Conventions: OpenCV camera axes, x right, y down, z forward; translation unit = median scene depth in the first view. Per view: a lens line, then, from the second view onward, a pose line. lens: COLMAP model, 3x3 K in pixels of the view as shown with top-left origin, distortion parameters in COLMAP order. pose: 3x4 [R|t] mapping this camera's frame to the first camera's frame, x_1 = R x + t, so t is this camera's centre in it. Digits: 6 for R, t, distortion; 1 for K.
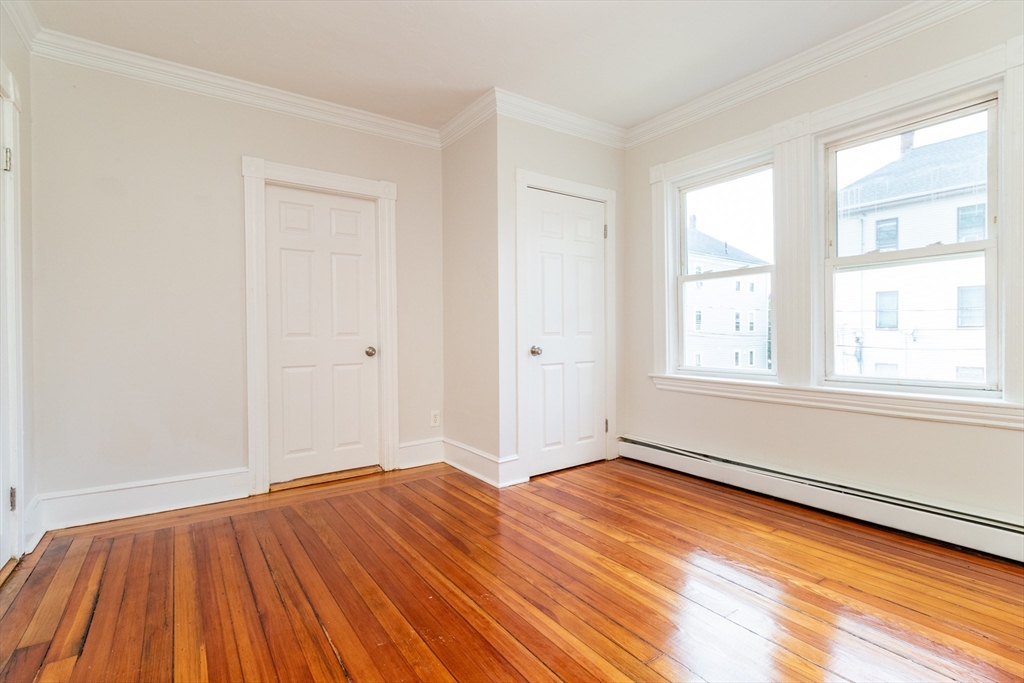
lens RADIAL K [[474.5, 0, 514.2], [0, 474.5, 339.3], [0, 0, 1]] dist [0.000451, -0.001106]
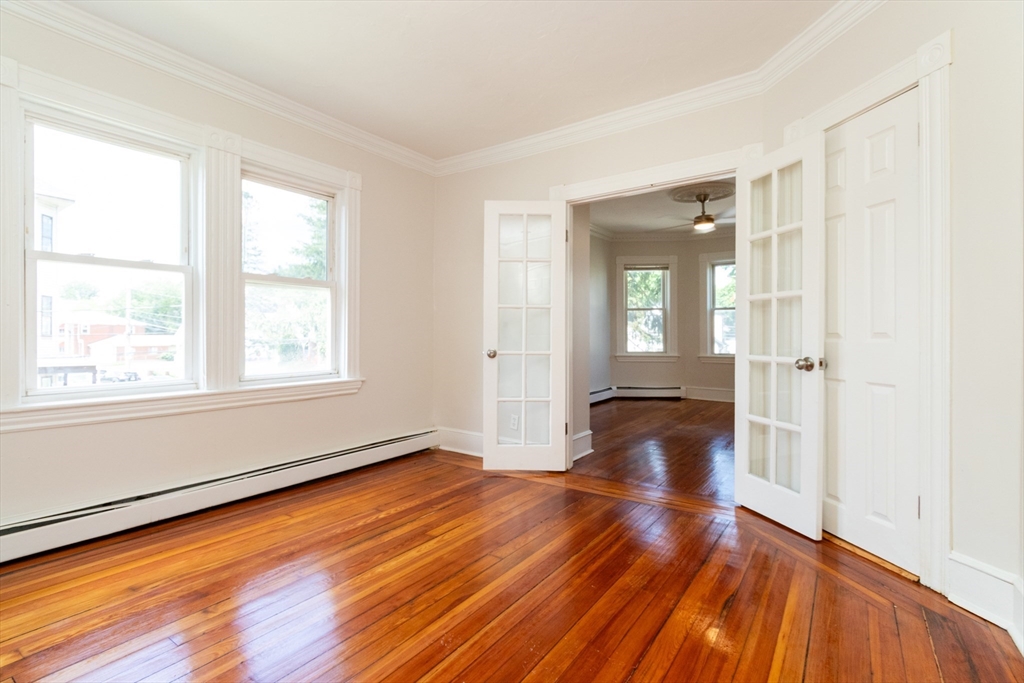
lens RADIAL K [[474.5, 0, 511.1], [0, 474.5, 344.0], [0, 0, 1]] dist [0.000451, -0.001106]
pose [[-0.344852, 0.001045, 0.938656, -0.646989], [0.014369, 0.999888, 0.004166, 0.001084], [-0.938547, 0.014924, -0.344828, 0.840206]]
